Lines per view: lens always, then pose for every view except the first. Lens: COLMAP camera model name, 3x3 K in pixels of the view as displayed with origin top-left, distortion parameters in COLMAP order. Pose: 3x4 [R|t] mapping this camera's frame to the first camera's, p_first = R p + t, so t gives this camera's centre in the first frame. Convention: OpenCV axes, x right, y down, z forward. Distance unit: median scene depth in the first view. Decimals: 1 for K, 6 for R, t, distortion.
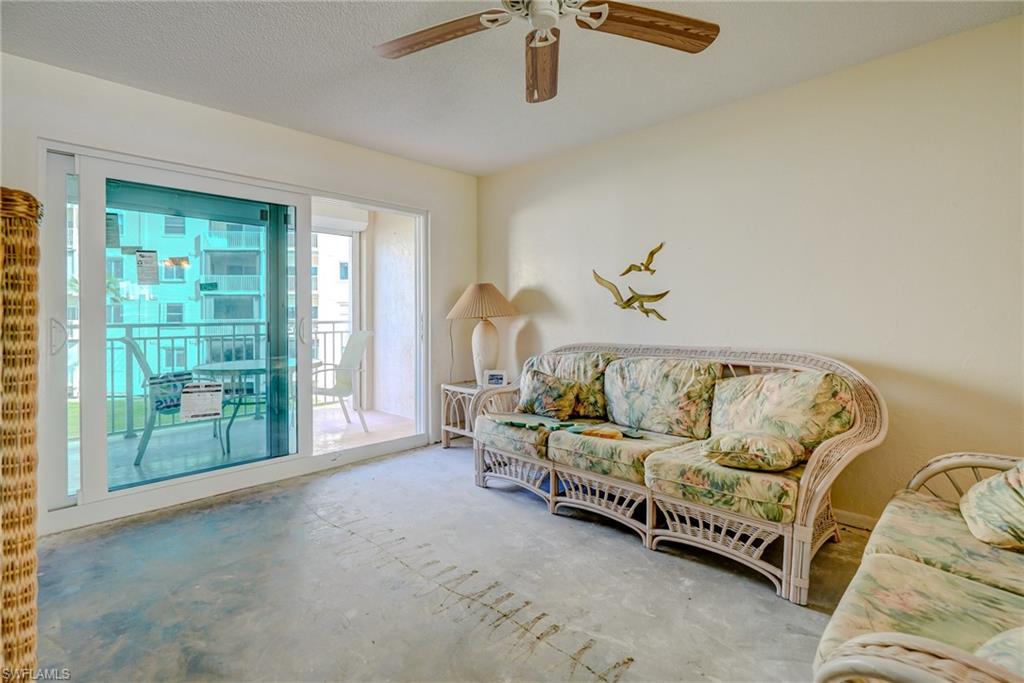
lens RADIAL K [[496.9, 0, 515.6], [0, 496.9, 334.4], [0, 0, 1]] dist [-0.002493, 0.000569]
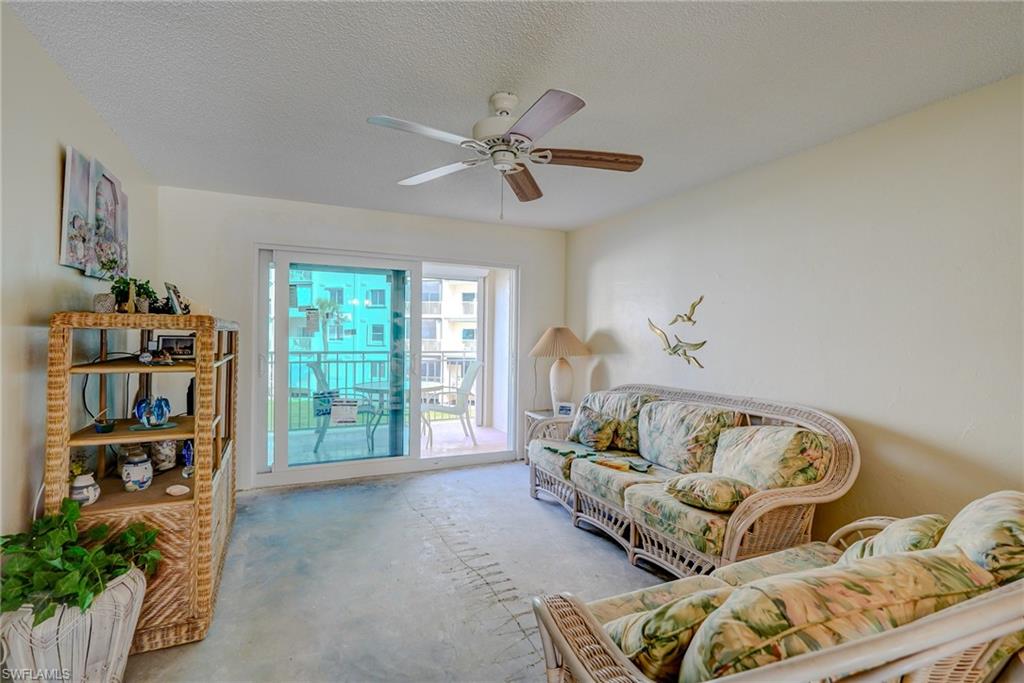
lens RADIAL K [[504.3, 0, 510.7], [0, 504.3, 366.4], [0, 0, 1]] dist [-0.001482, 0.000082]
pose [[0.931734, 0.040295, -0.360898, 0.358373], [-0.030473, 0.998995, 0.032868, -0.064276], [0.361860, -0.019626, 0.932026, -0.197297]]
